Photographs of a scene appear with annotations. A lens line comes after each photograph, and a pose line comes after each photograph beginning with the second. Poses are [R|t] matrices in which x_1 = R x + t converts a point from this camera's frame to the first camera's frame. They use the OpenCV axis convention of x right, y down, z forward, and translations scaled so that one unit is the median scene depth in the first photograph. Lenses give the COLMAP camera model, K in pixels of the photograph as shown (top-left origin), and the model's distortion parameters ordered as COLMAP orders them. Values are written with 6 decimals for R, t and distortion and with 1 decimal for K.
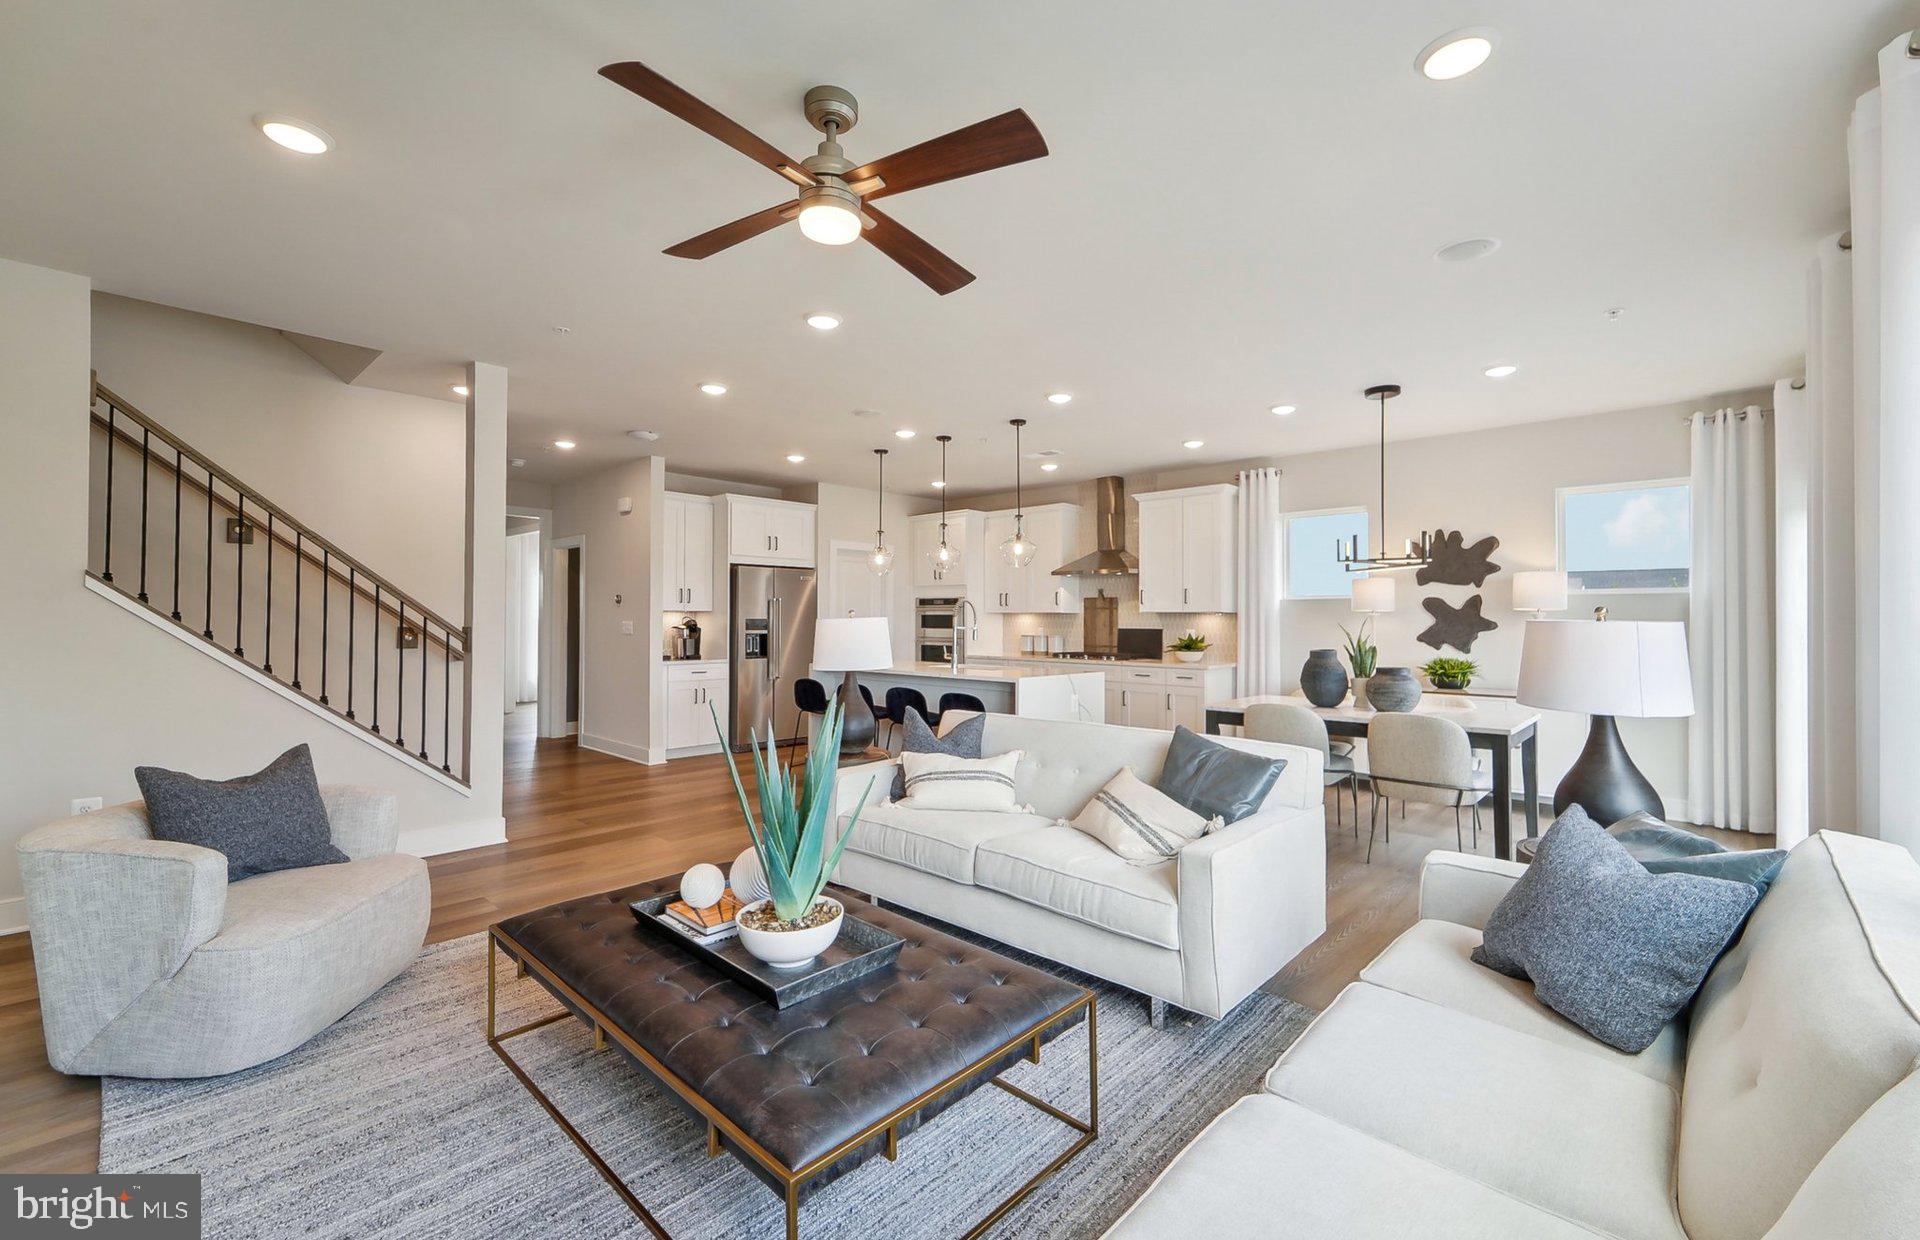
lens RADIAL K [[792.1, 0, 952.9], [0, 792.1, 609.3], [0, 0, 1]] dist [-0.000799, 0.000767]
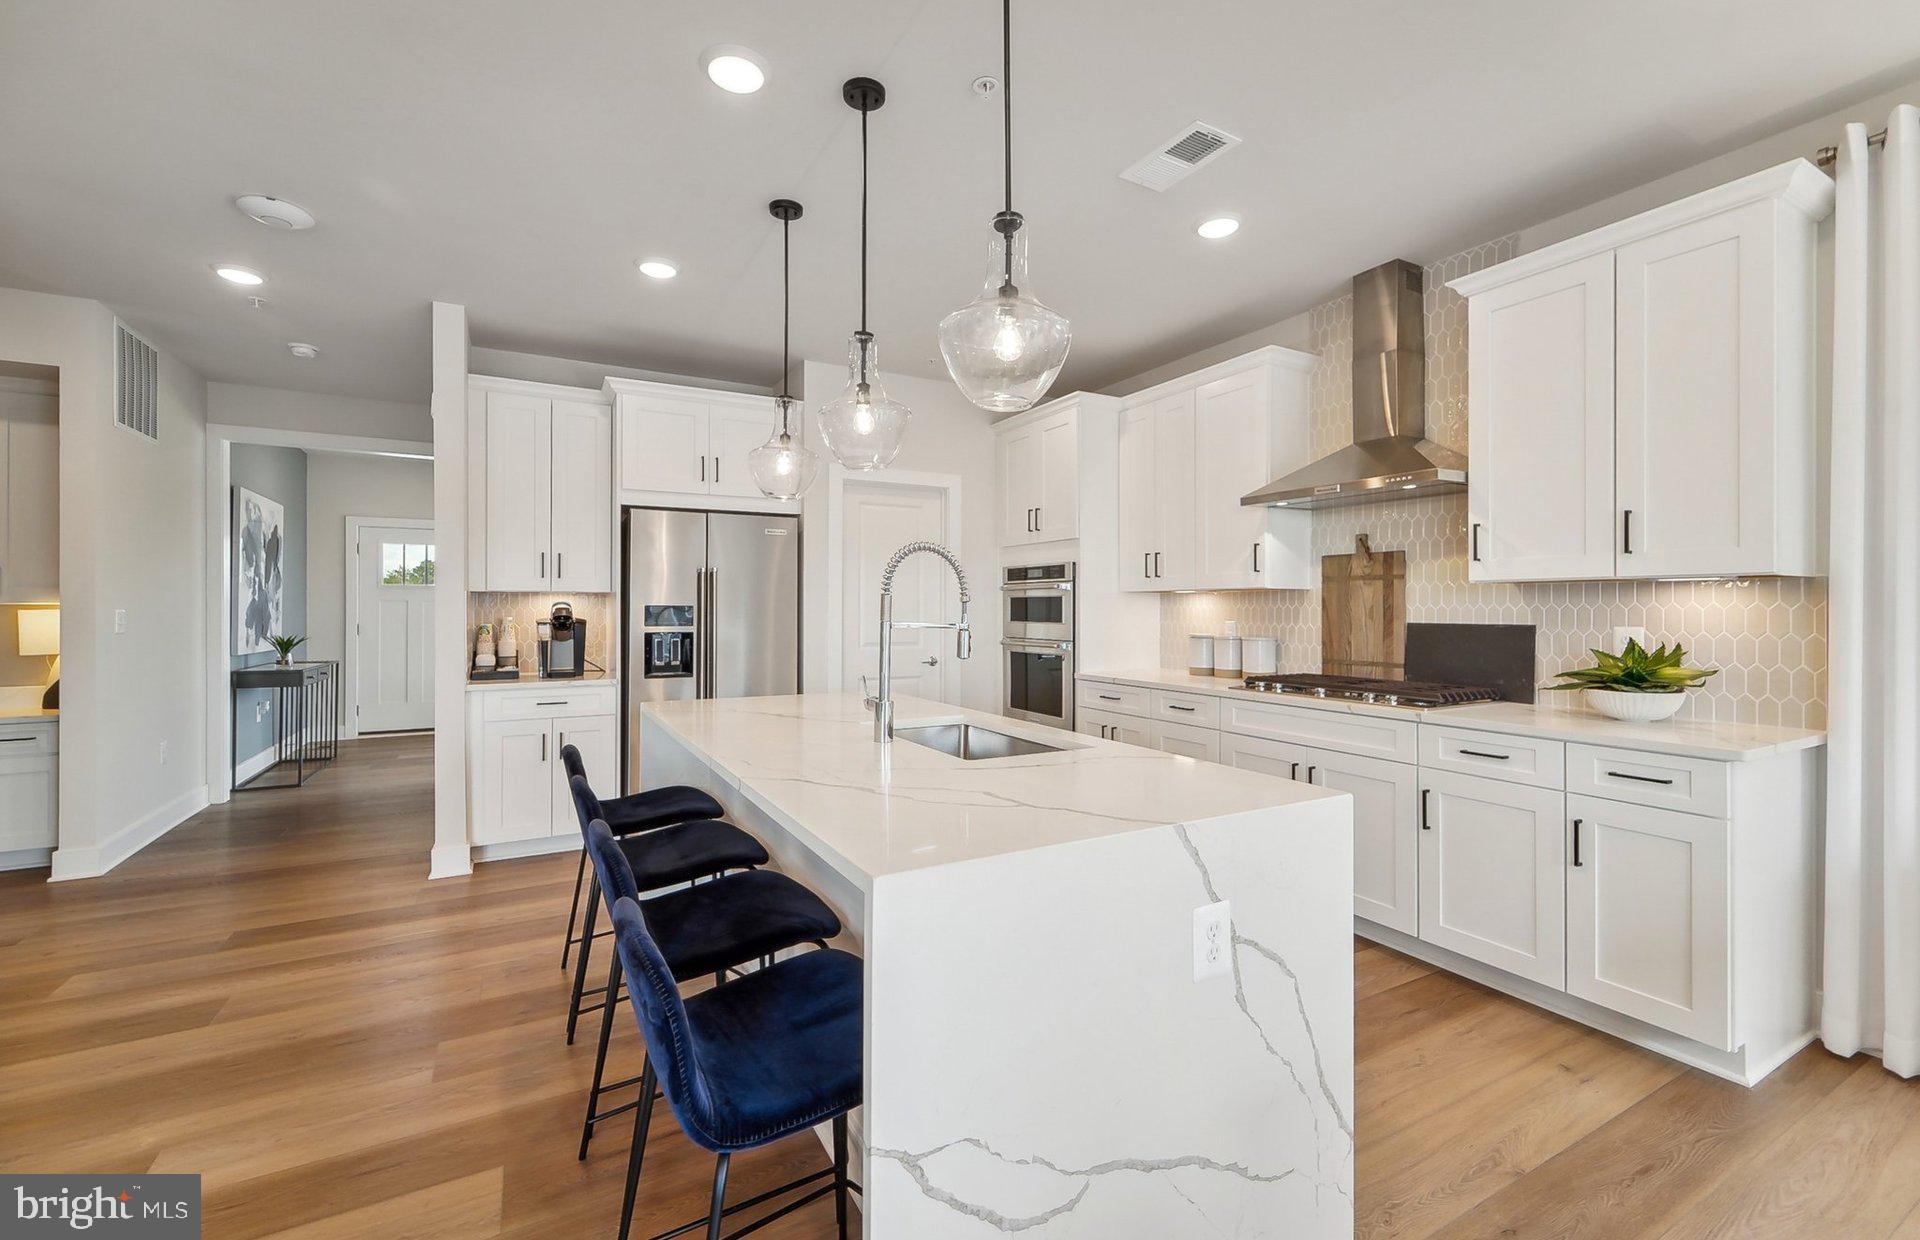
lens RADIAL K [[792.1, 0, 963.2], [0, 792.1, 613.7], [0, 0, 1]] dist [-0.000799, 0.000767]
pose [[0.956160, -0.002532, -0.292835, 0.104931], [0.008192, 0.999803, 0.018105, 0.009508], [0.292732, -0.019710, 0.955991, 0.521023]]
